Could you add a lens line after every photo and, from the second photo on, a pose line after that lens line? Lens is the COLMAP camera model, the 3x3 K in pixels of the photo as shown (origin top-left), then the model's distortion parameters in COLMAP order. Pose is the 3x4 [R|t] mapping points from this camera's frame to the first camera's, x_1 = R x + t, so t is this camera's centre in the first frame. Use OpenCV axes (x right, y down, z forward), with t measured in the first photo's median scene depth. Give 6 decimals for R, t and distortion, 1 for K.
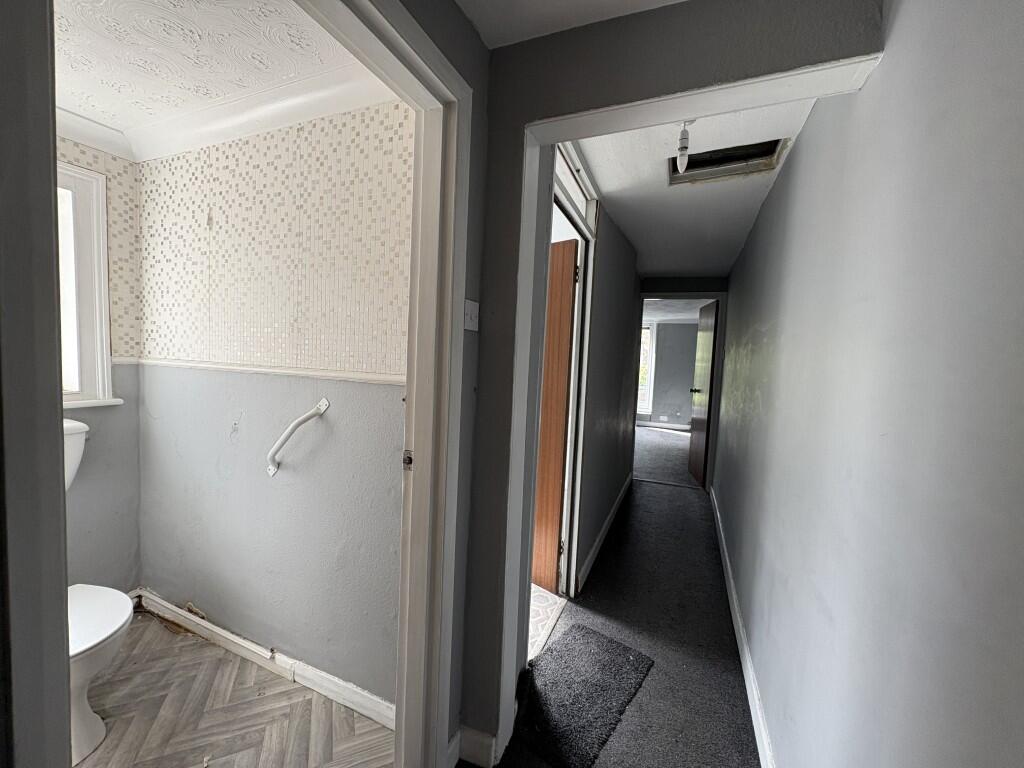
lens RADIAL K [[408.3, 0, 510.9], [0, 408.3, 383.2], [0, 0, 1]] dist [0.000086, 0.000365]
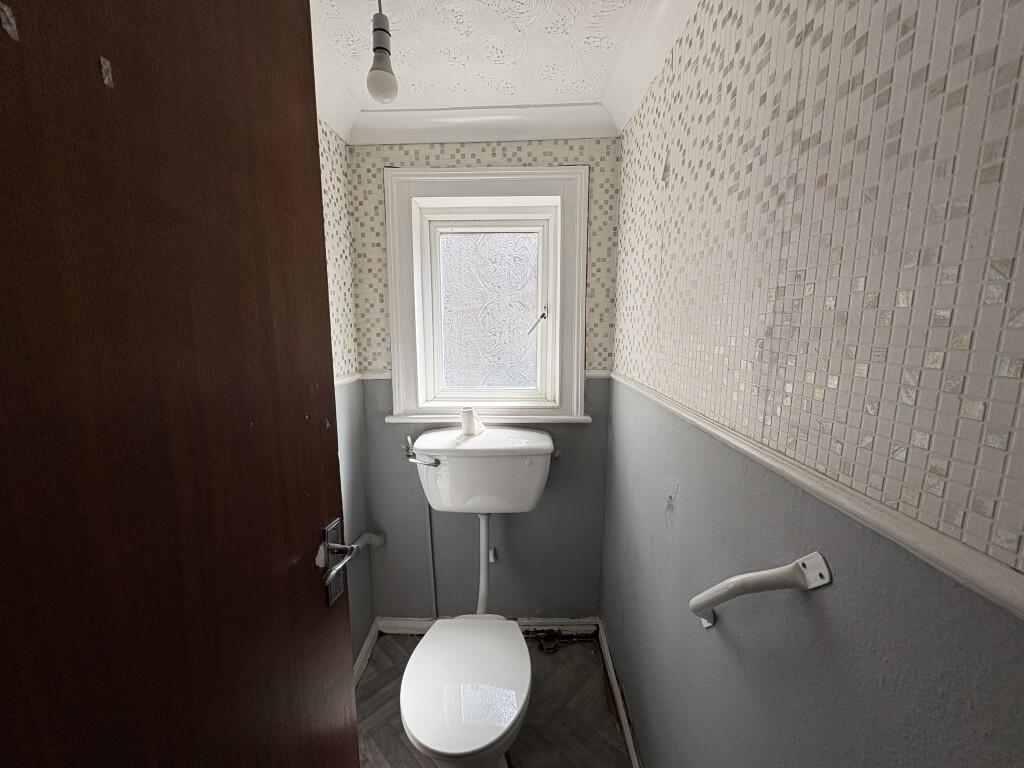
lens RADIAL K [[408.3, 0, 512.0], [0, 408.3, 384.7], [0, 0, 1]] dist [0.000086, 0.000365]
pose [[0.385033, 0.095355, -0.917963, -0.201234], [-0.039185, 0.995440, 0.086967, -0.107248], [0.922070, 0.002485, 0.387014, 0.501276]]
